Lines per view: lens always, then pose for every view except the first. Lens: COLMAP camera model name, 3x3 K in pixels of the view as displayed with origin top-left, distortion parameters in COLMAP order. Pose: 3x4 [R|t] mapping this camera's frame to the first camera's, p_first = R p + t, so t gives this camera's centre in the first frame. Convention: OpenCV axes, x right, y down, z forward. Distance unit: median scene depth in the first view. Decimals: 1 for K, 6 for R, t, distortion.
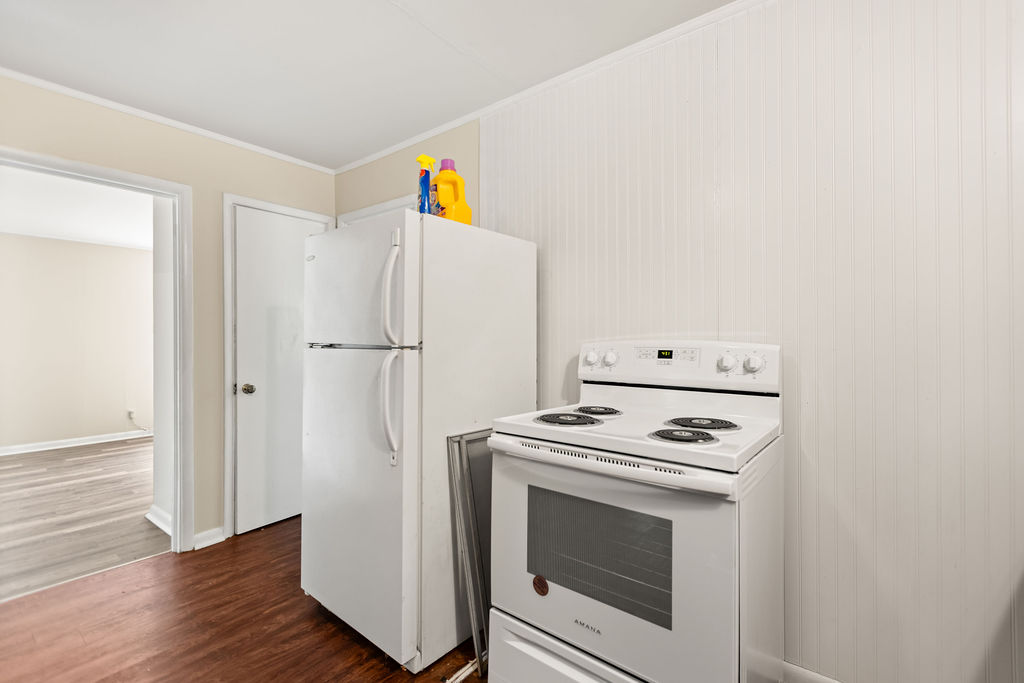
lens RADIAL K [[460.7, 0, 515.2], [0, 460.7, 332.0], [0, 0, 1]] dist [0.000303, -0.000208]
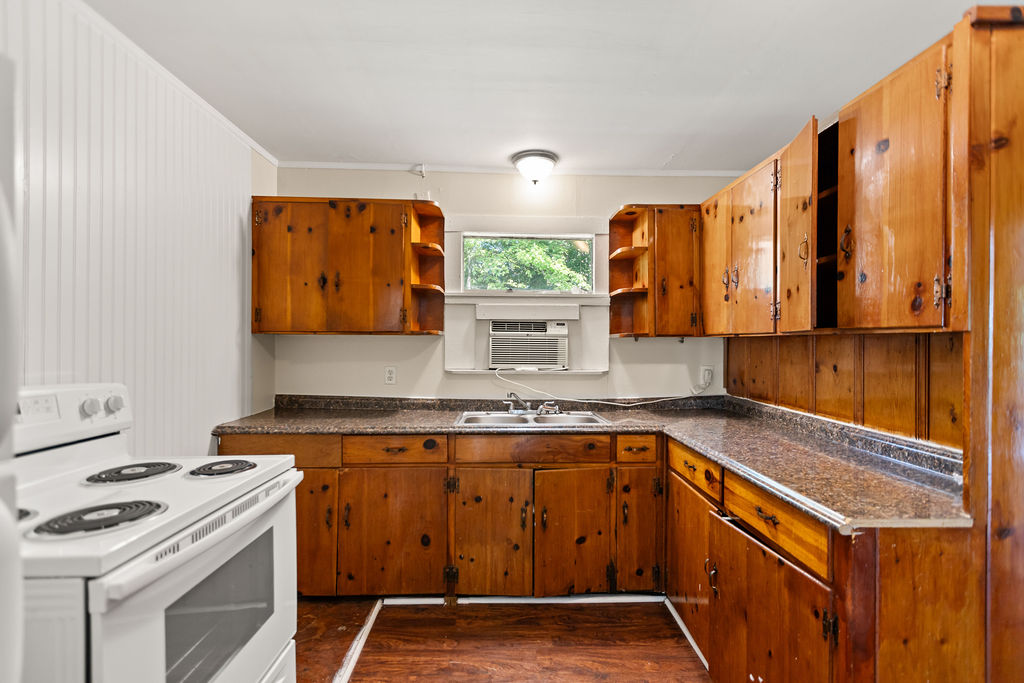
lens RADIAL K [[453.7, 0, 513.7], [0, 453.7, 345.0], [0, 0, 1]] dist [0.000514, 0.000157]
pose [[-0.643237, -0.008748, 0.765617, -0.815798], [-0.018875, 0.999812, -0.004434, -0.067634], [-0.765434, -0.017303, -0.643281, 1.044417]]
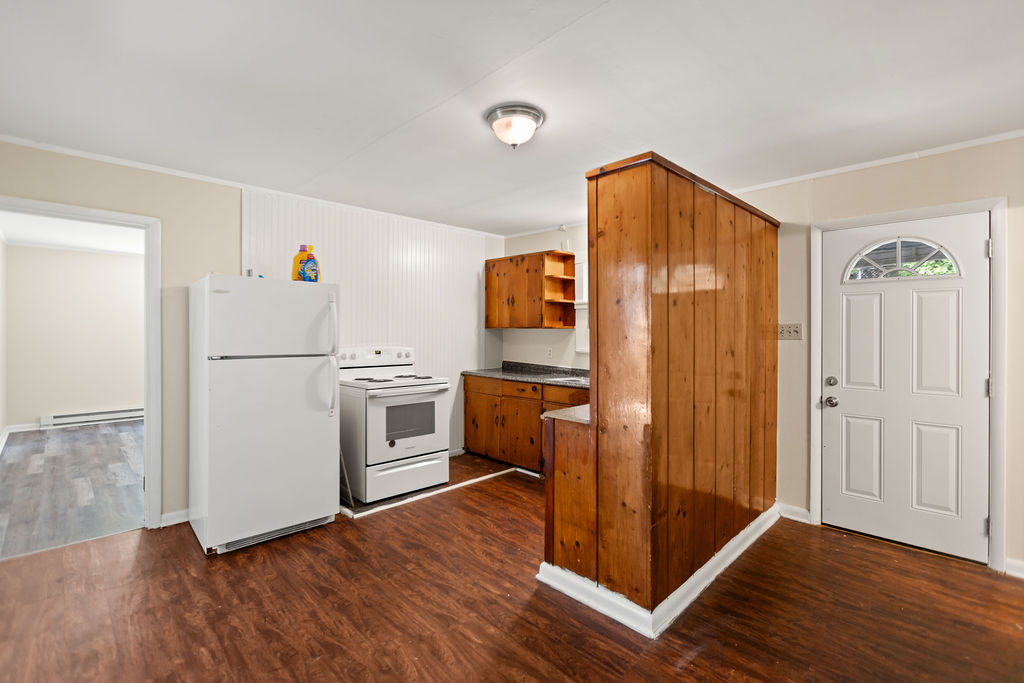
lens RADIAL K [[460.7, 0, 515.2], [0, 460.7, 332.0], [0, 0, 1]] dist [0.000303, -0.000208]
pose [[0.127086, -0.004633, 0.991881, -2.350236], [-0.019297, 0.999788, 0.007142, -0.103392], [-0.991704, -0.020048, 0.126970, -0.000529]]
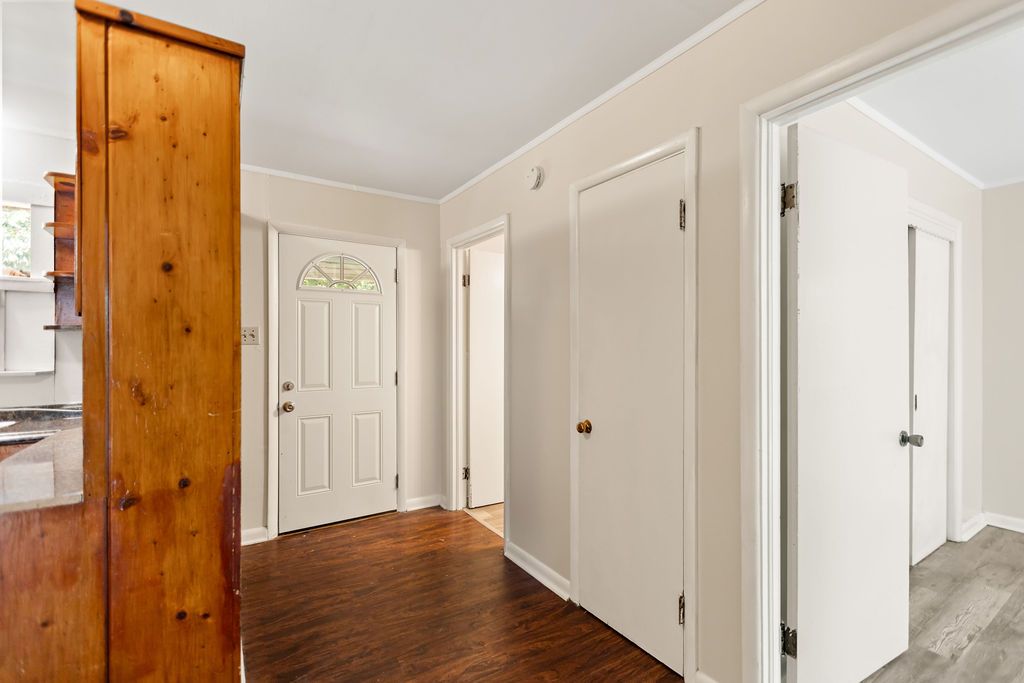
lens RADIAL K [[453.7, 0, 513.7], [0, 453.7, 345.0], [0, 0, 1]] dist [0.000514, 0.000157]
pose [[-0.944641, 0.002465, 0.328096, -1.697769], [-0.004814, 0.999760, -0.021370, -0.036897], [-0.328070, -0.021767, -0.944403, 0.449423]]
